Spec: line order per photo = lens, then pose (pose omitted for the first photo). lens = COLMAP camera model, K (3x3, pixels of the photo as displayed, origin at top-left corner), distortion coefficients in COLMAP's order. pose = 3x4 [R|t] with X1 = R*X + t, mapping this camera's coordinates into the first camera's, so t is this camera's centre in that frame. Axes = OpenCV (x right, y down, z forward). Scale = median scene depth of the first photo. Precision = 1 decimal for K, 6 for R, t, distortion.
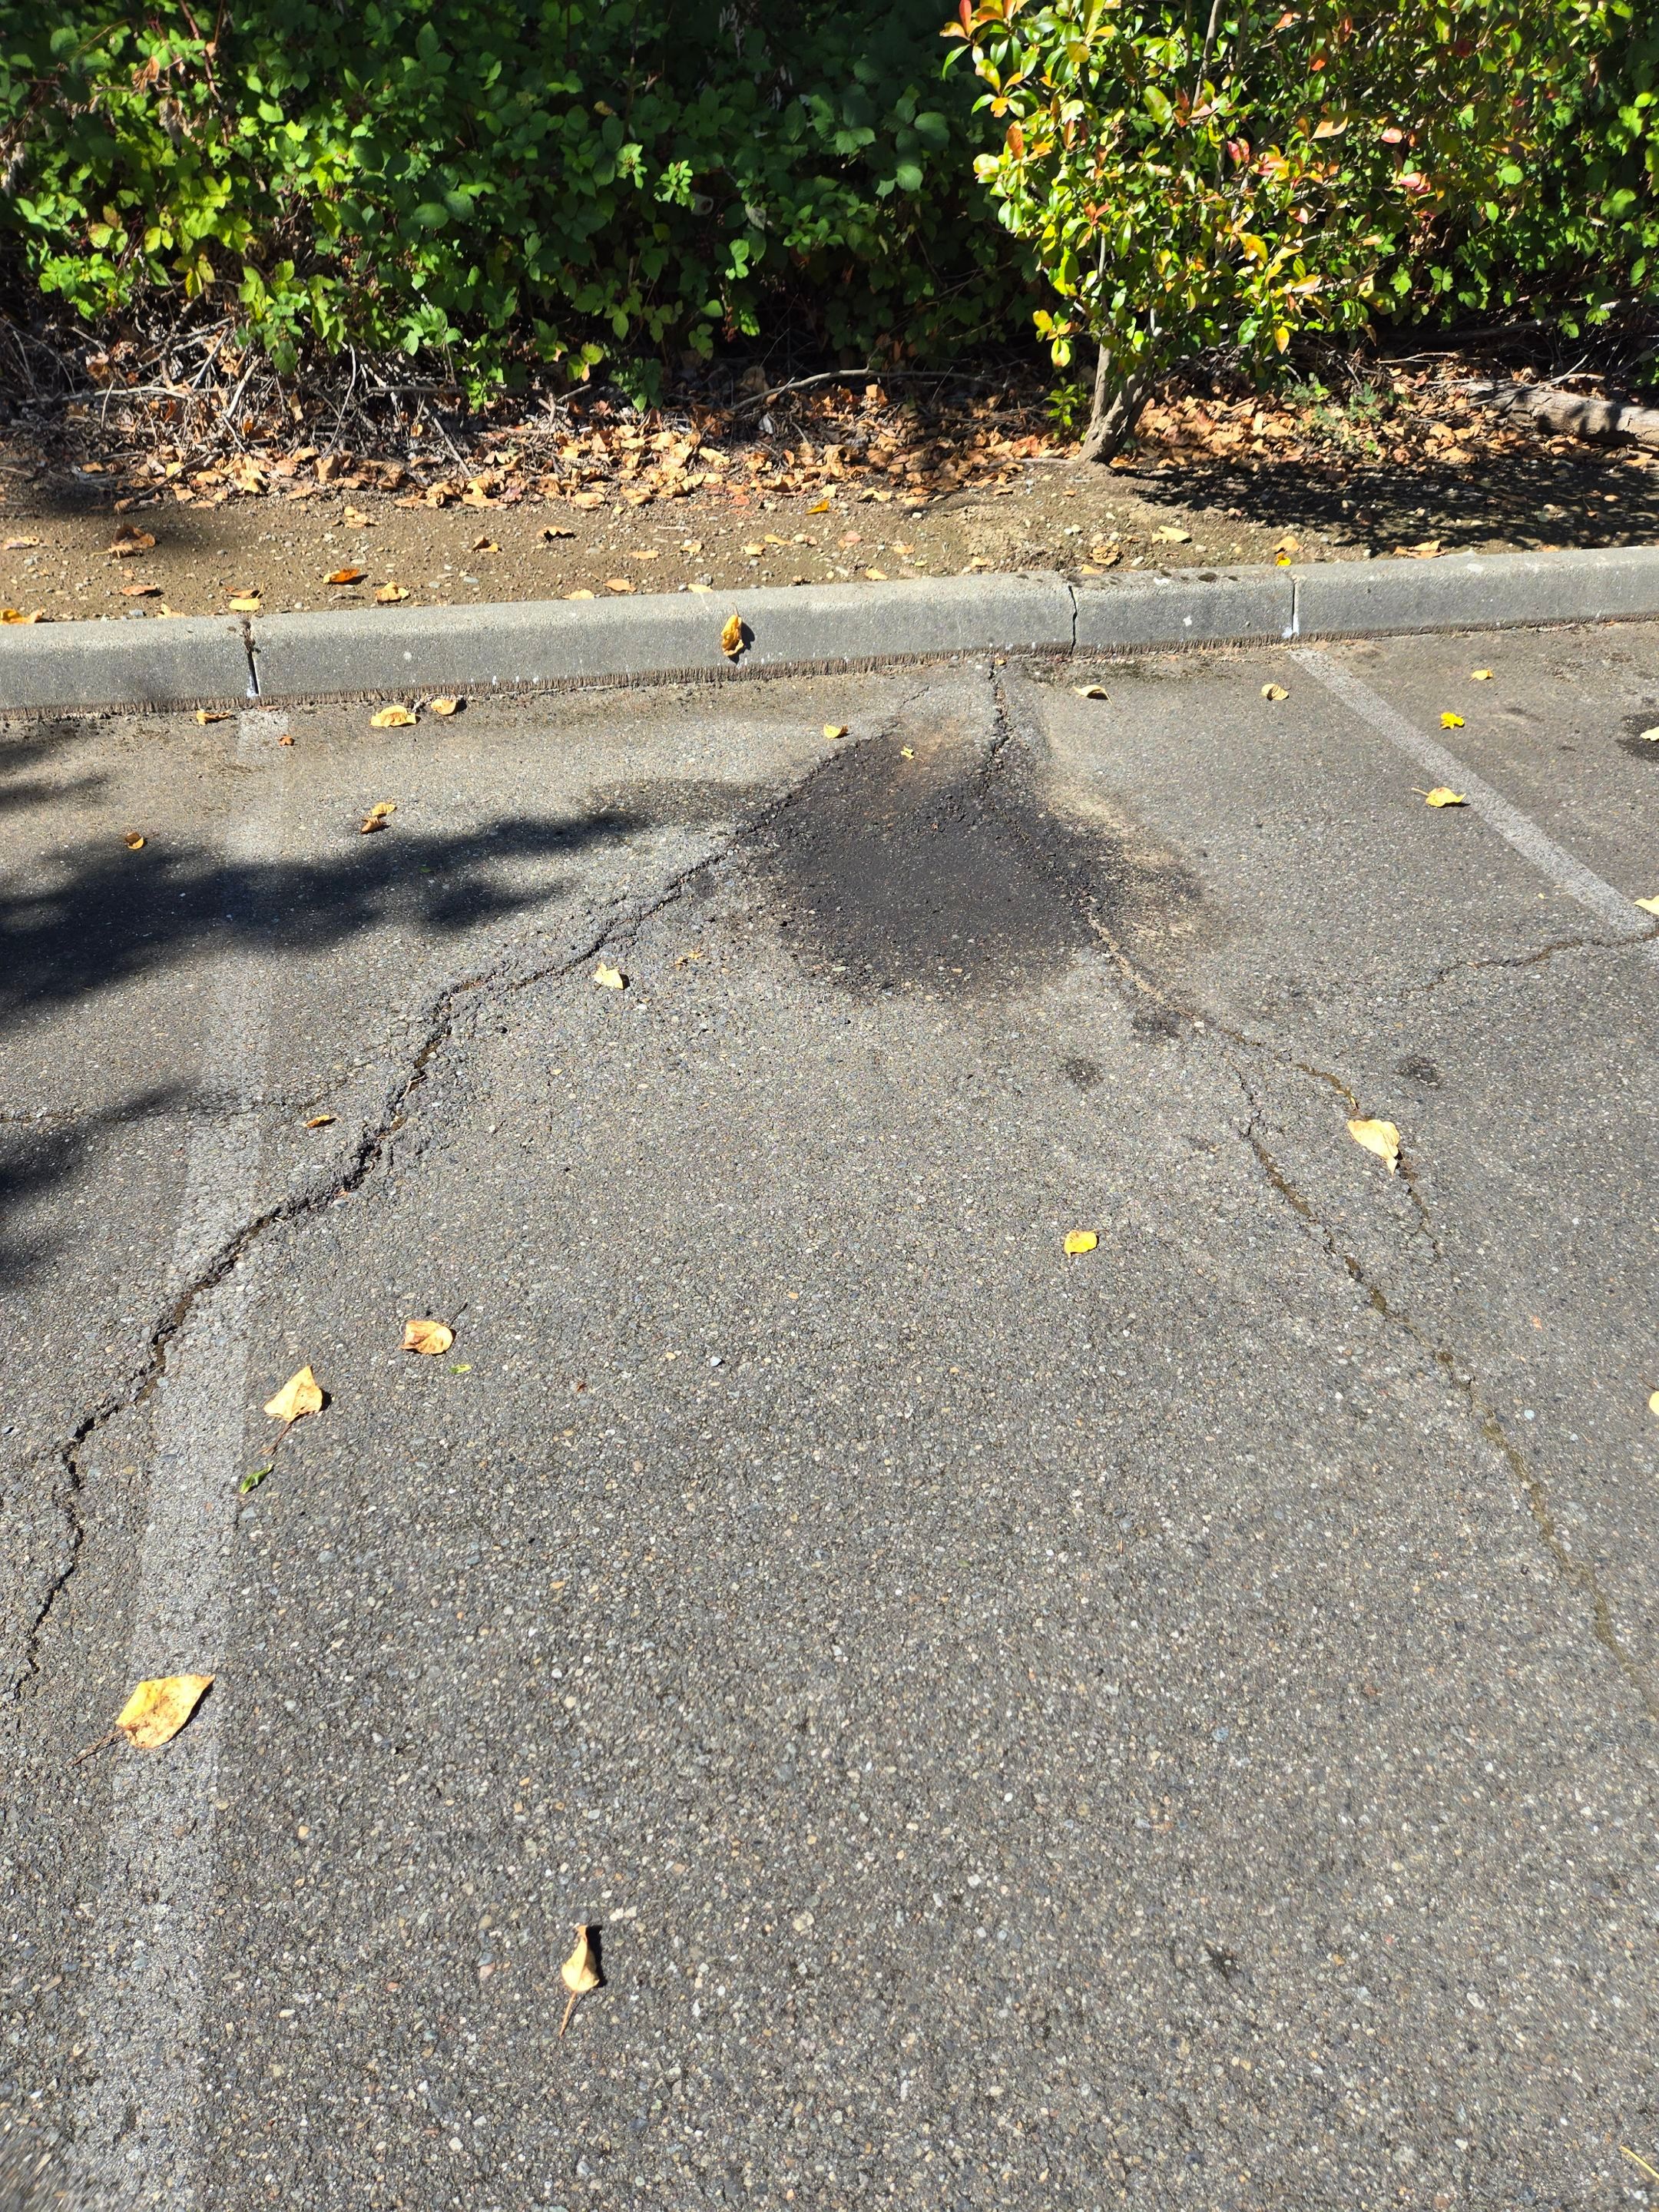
lens RADIAL K [[1474.5, 0, 787.2], [0, 1474.5, 1107.5], [0, 0, 1]] dist [0.059558, -0.042652]
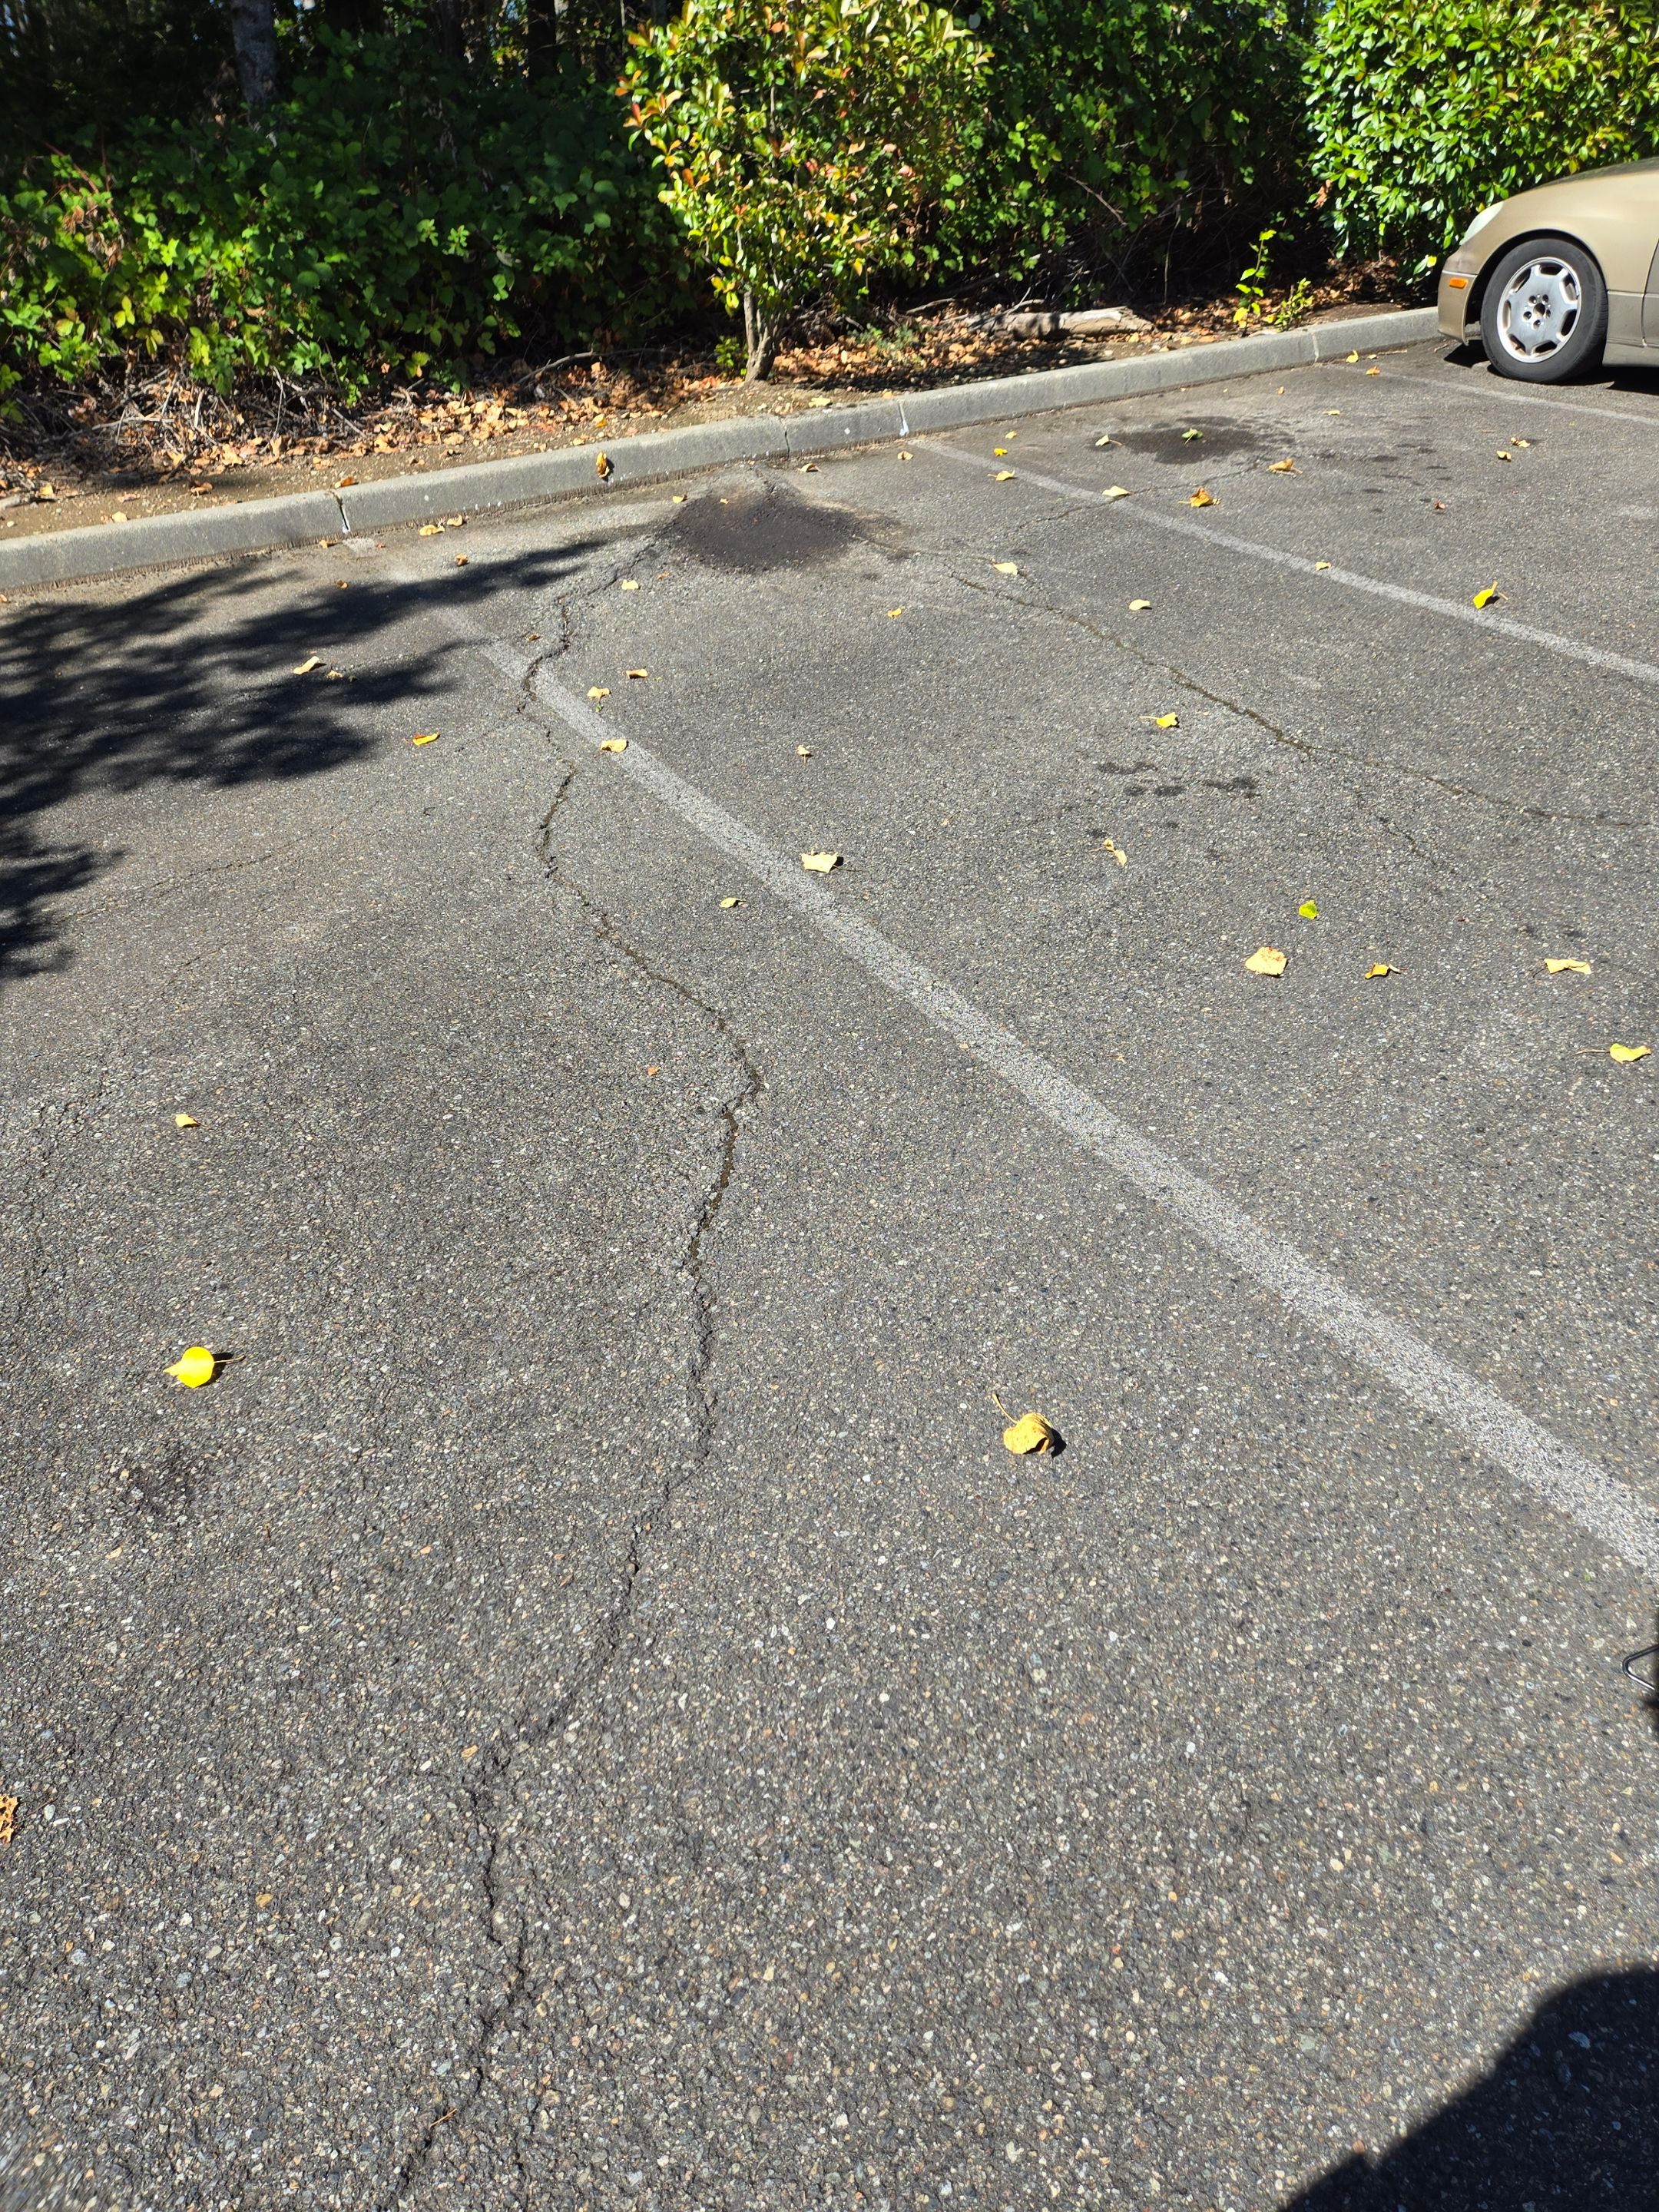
lens RADIAL K [[1474.5, 0, 787.2], [0, 1474.5, 1107.5], [0, 0, 1]] dist [0.059558, -0.042652]
pose [[0.952542, -0.236376, 0.191809, -0.250868], [0.247722, 0.968118, -0.037154, 0.382702], [-0.176912, 0.082906, 0.980729, -0.493525]]
